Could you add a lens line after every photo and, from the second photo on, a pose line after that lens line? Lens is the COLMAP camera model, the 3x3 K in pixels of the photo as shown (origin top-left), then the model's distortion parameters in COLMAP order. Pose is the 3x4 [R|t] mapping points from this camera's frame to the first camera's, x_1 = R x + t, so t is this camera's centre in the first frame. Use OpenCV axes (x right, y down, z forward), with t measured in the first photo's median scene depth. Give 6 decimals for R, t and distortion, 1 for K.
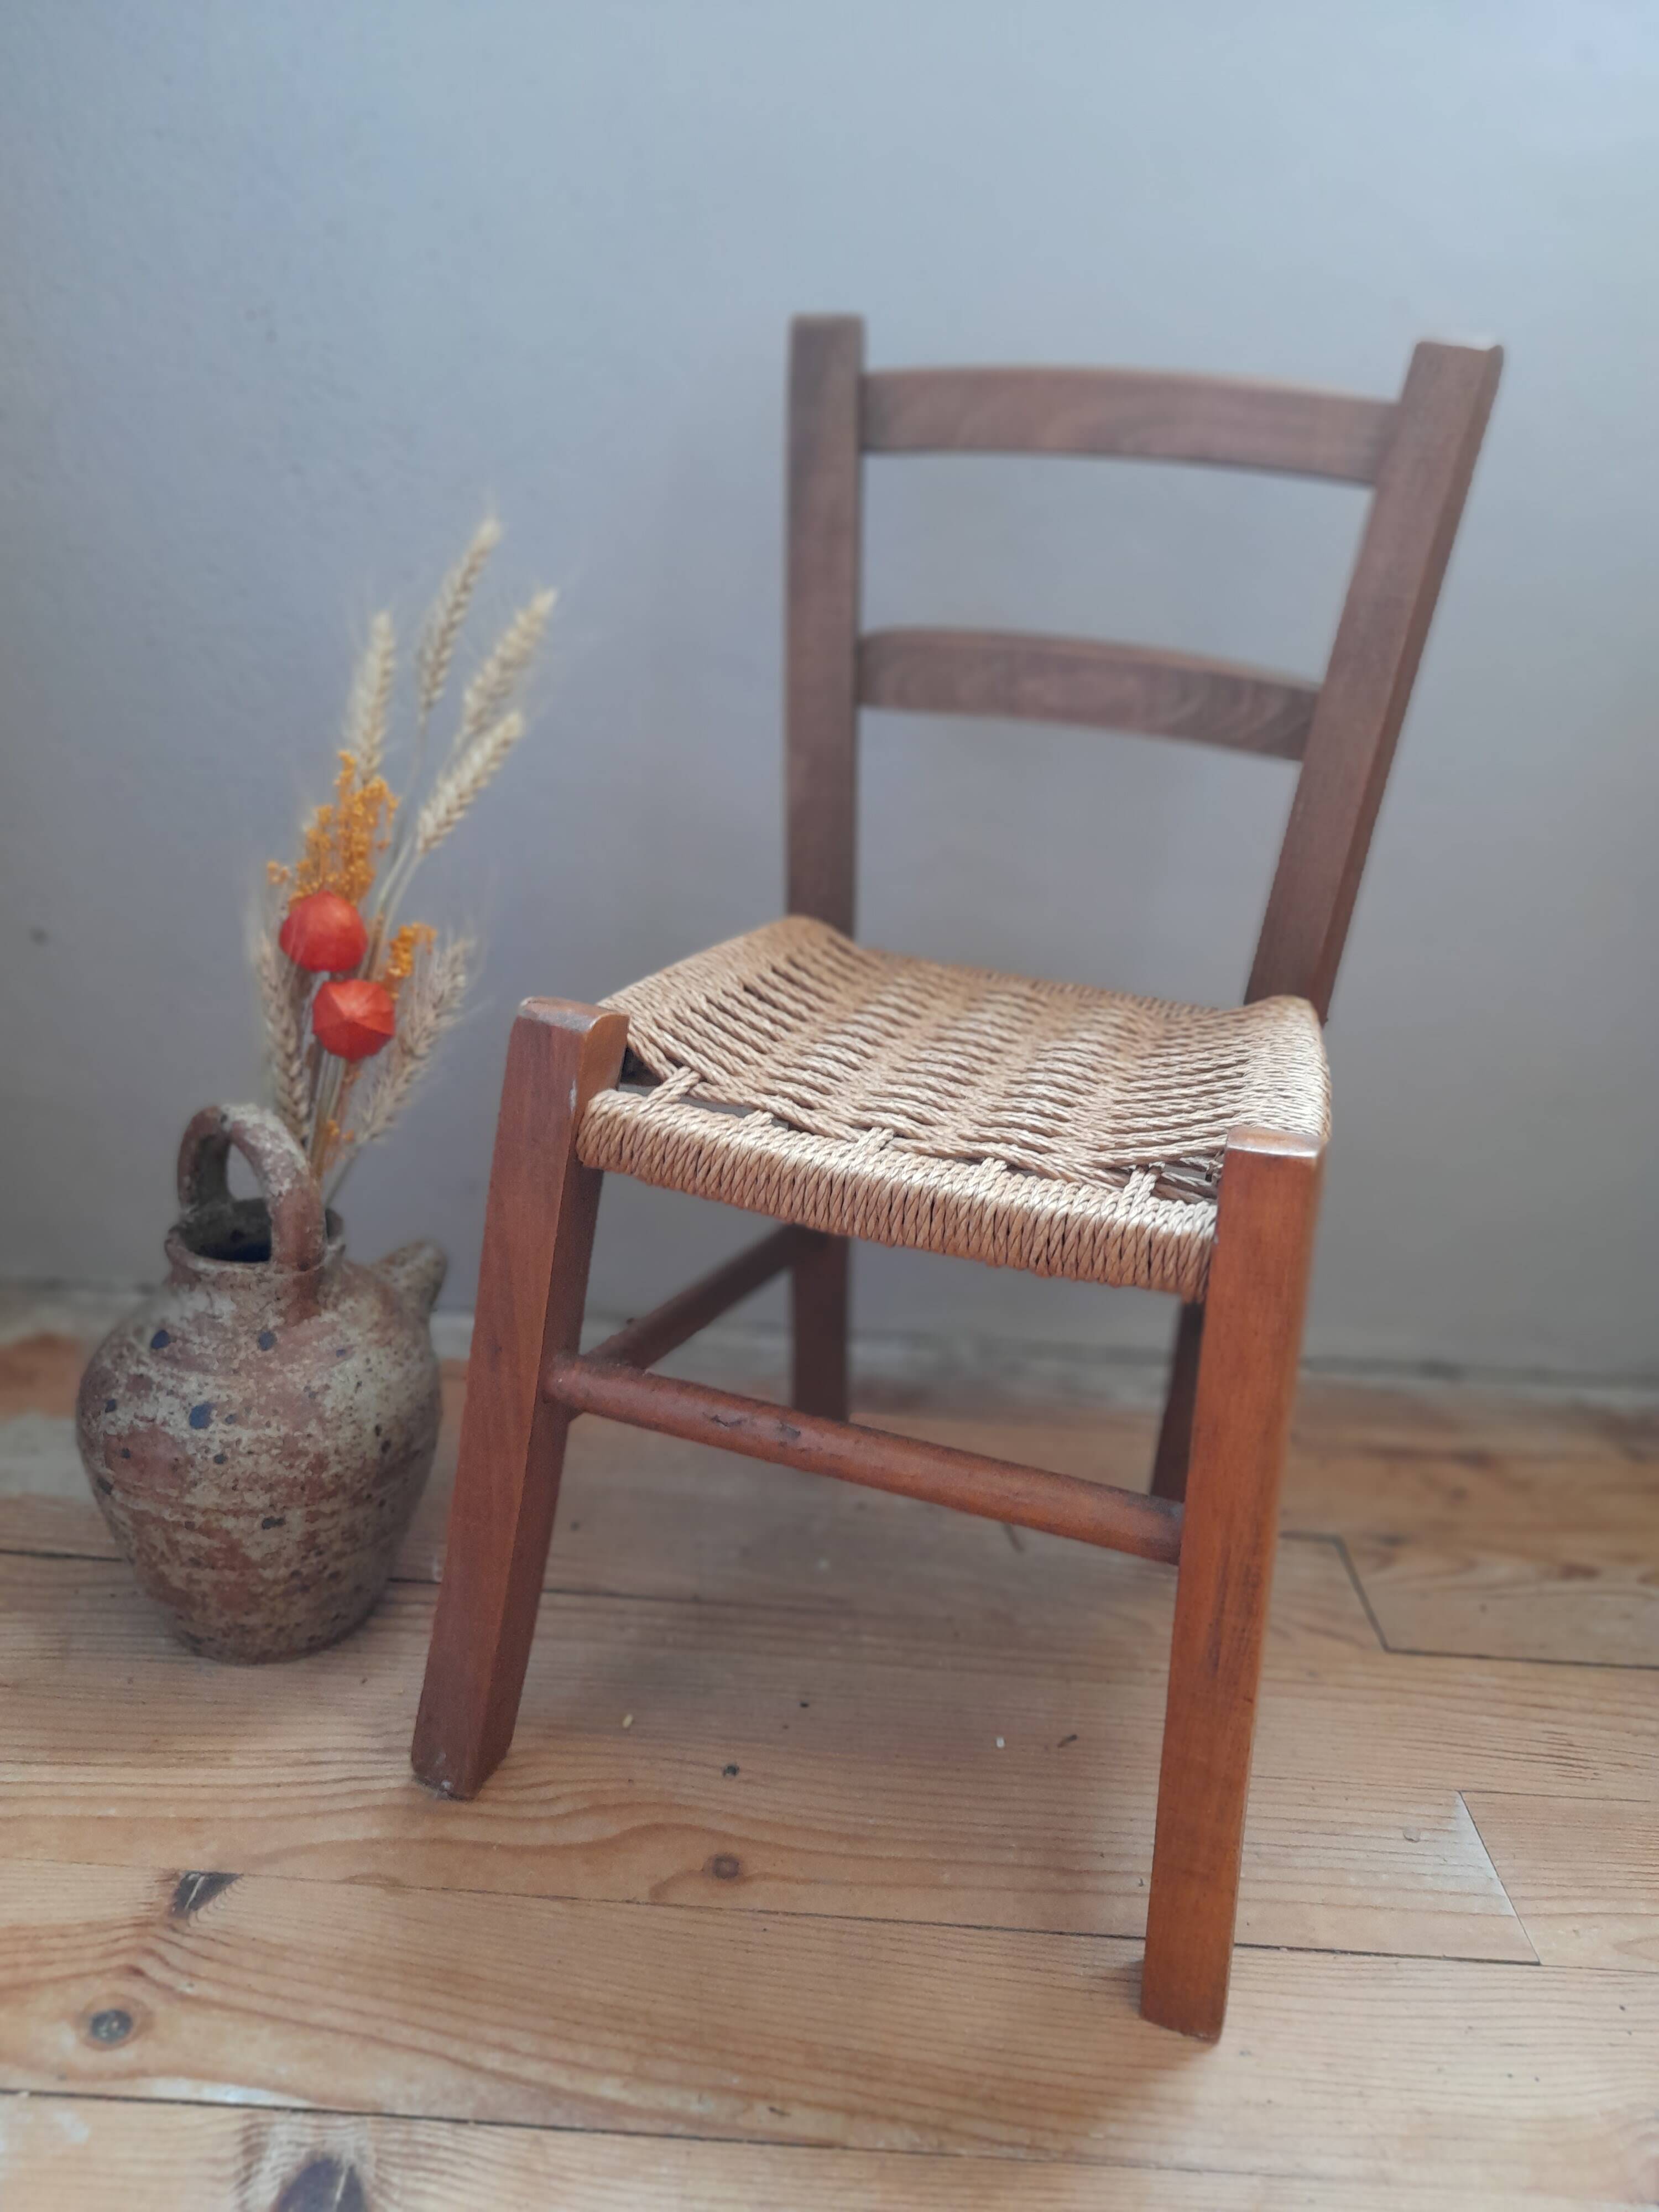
lens RADIAL K [[1643.0, 0, 834.0], [0, 1643.0, 1091.3], [0, 0, 1]] dist [0.022825, -0.028783]
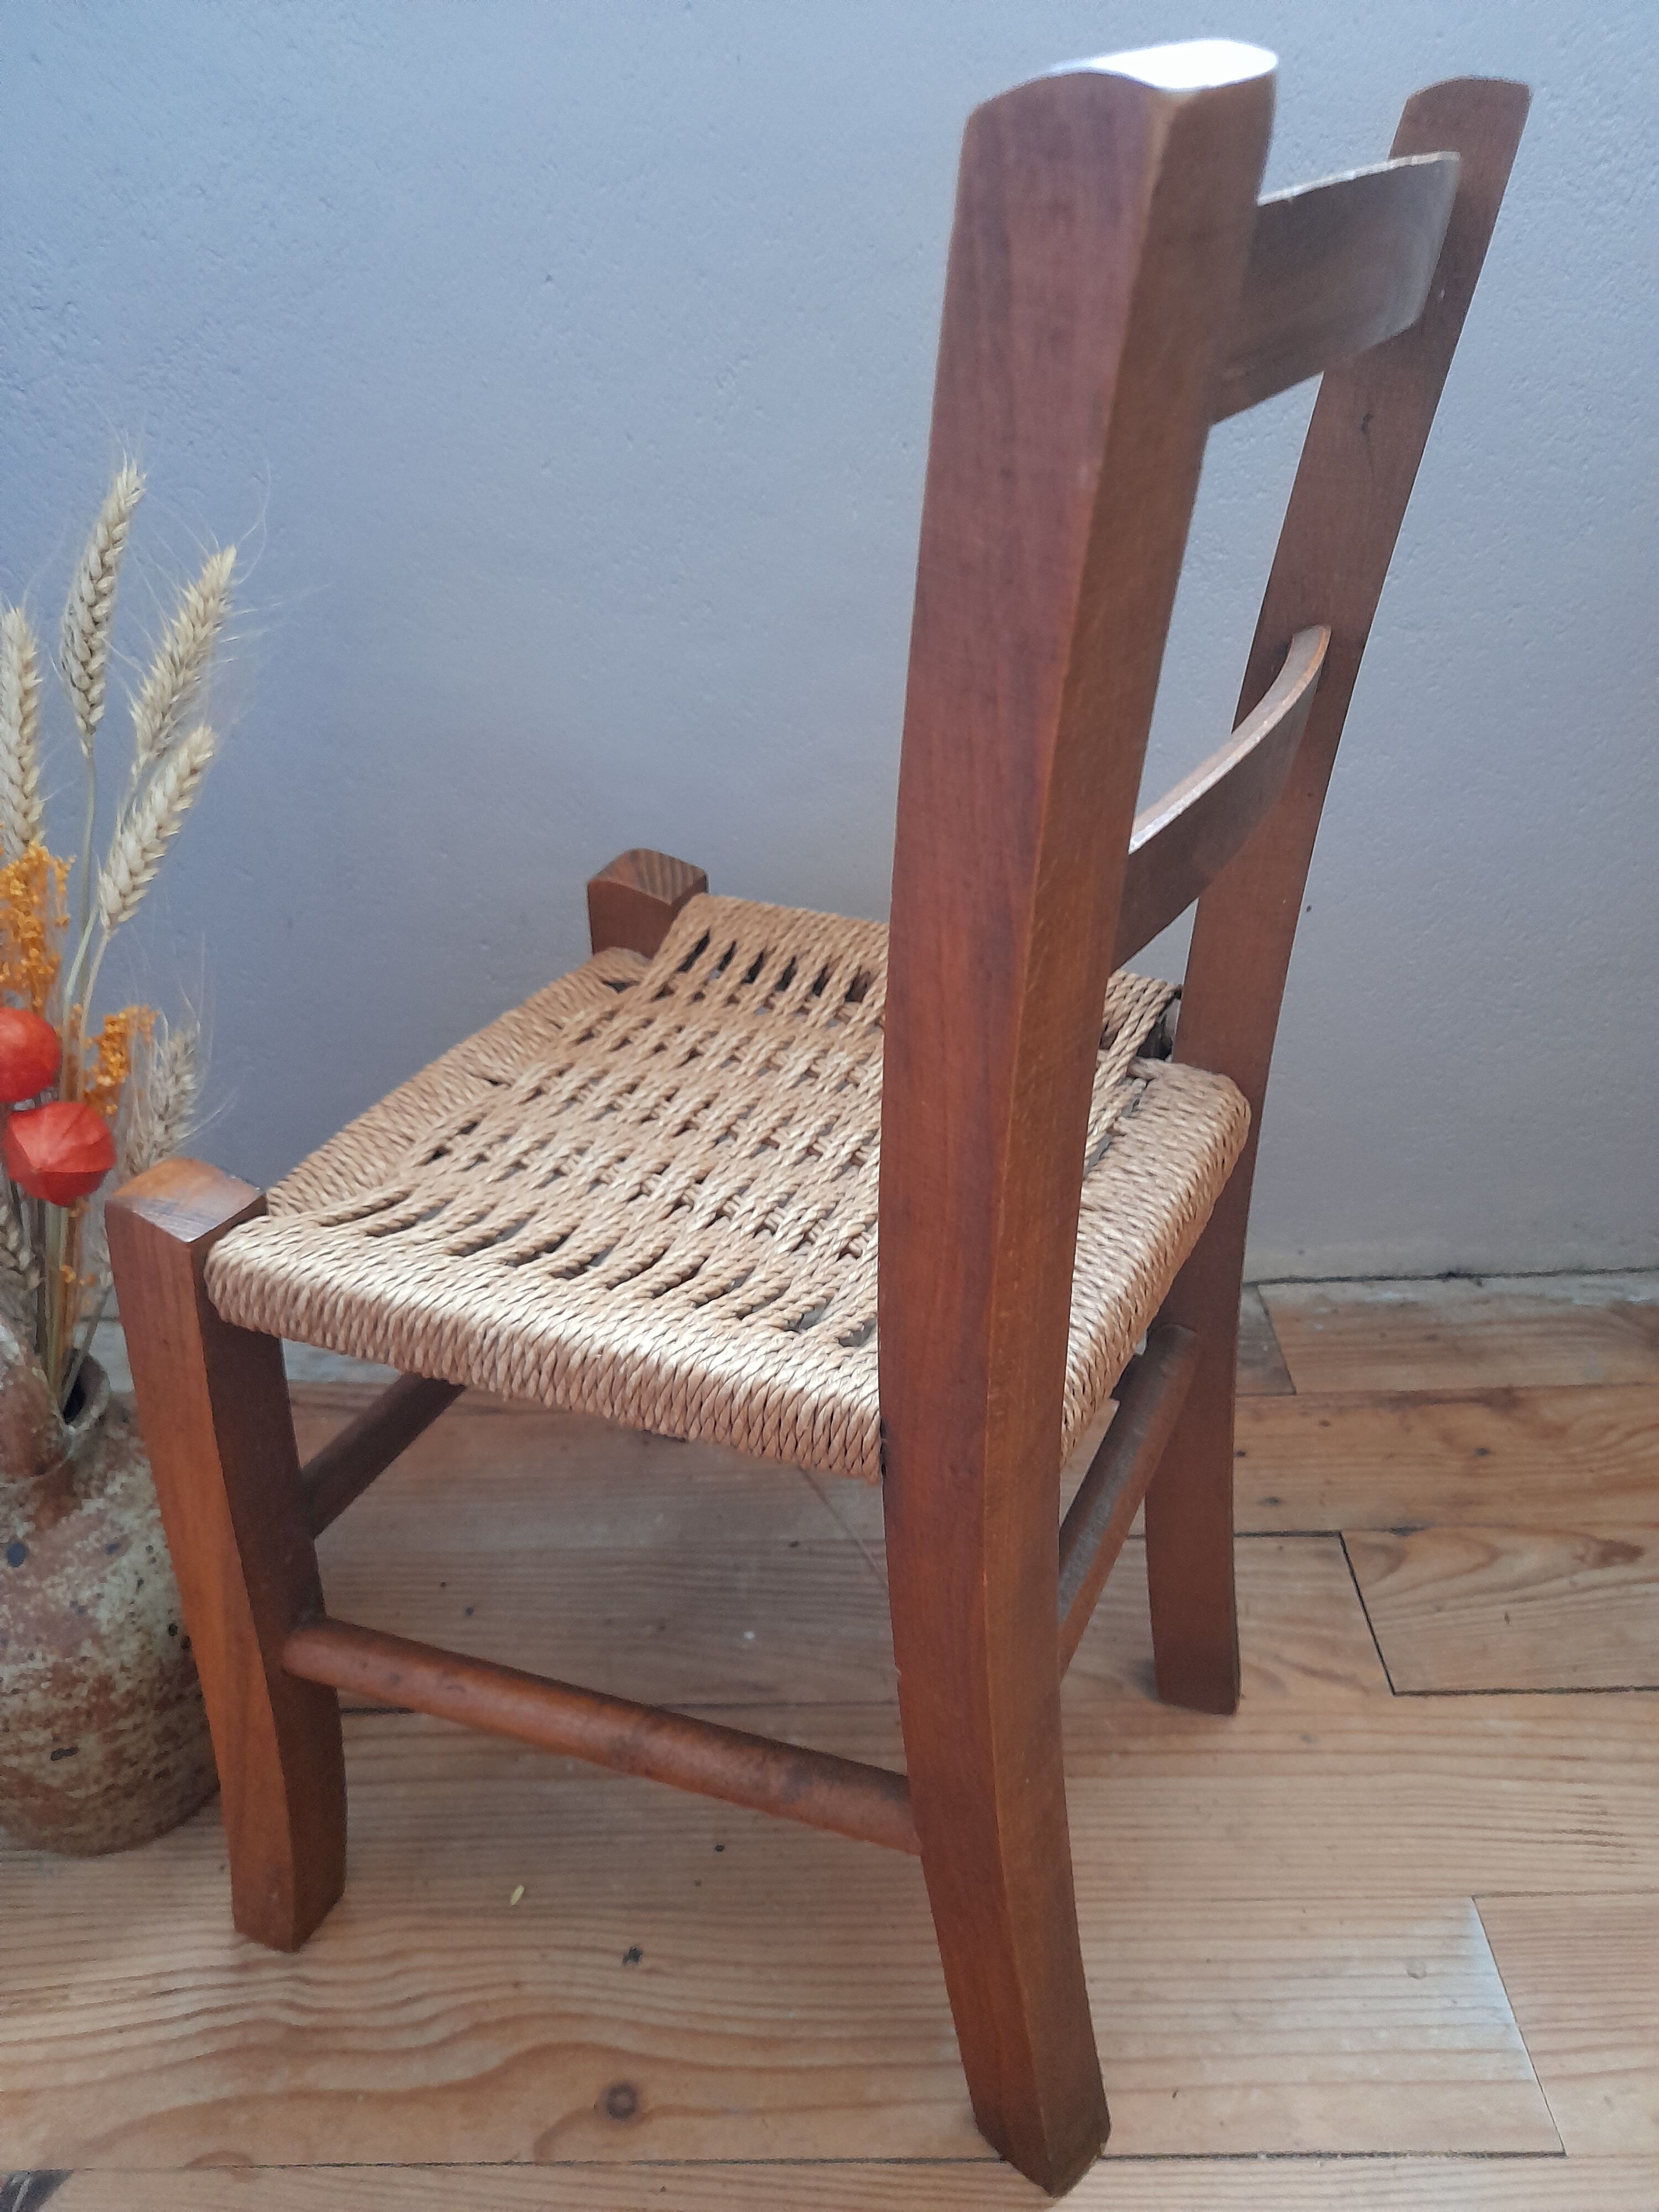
lens RADIAL K [[1640.6, 0, 838.9], [0, 1640.6, 1088.5], [0, 0, 1]] dist [0.024567, -0.030026]
pose [[0.994234, -0.097963, -0.043619, 0.130969], [0.104572, 0.975803, 0.192025, -0.196770], [0.023753, -0.195479, 0.980420, 0.233822]]
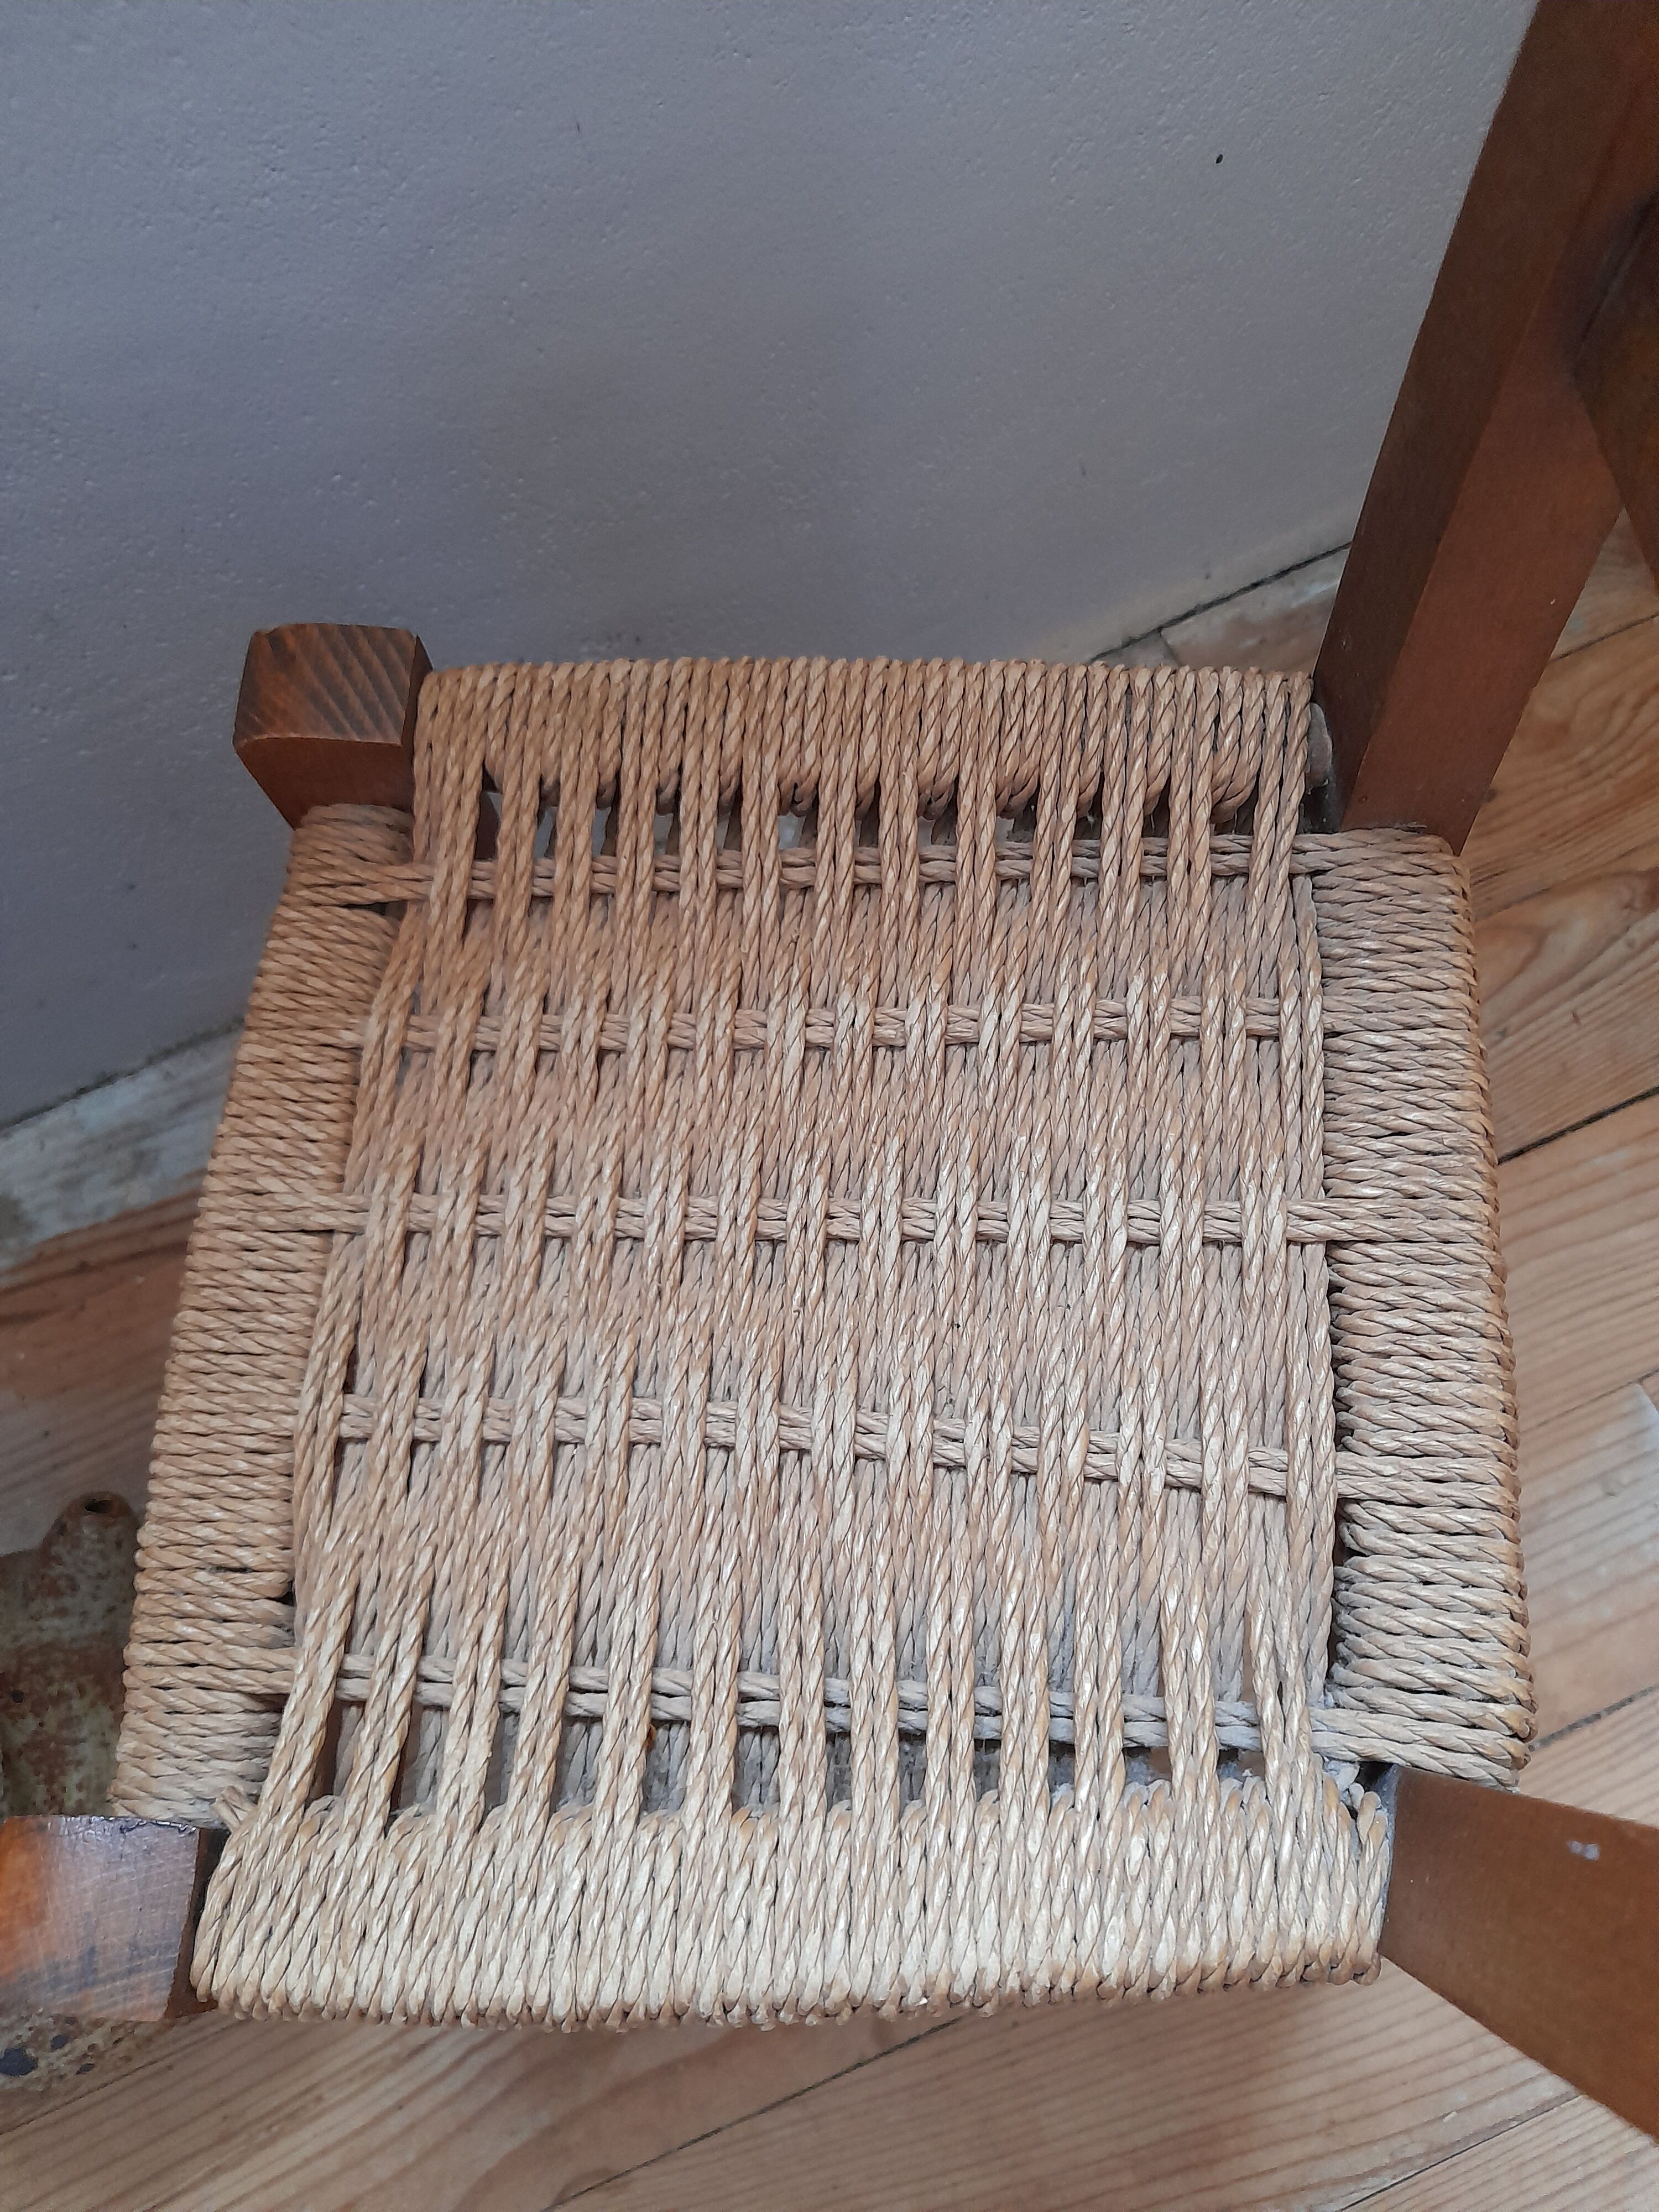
lens RADIAL K [[1640.6, 0, 801.8], [0, 1640.6, 1021.2], [0, 0, 1]] dist [0.024567, -0.030026]
pose [[0.897826, -0.440331, -0.004145, 0.084227], [0.298846, 0.602374, 0.740160, -0.443580], [-0.323418, -0.665773, 0.672418, 0.719289]]
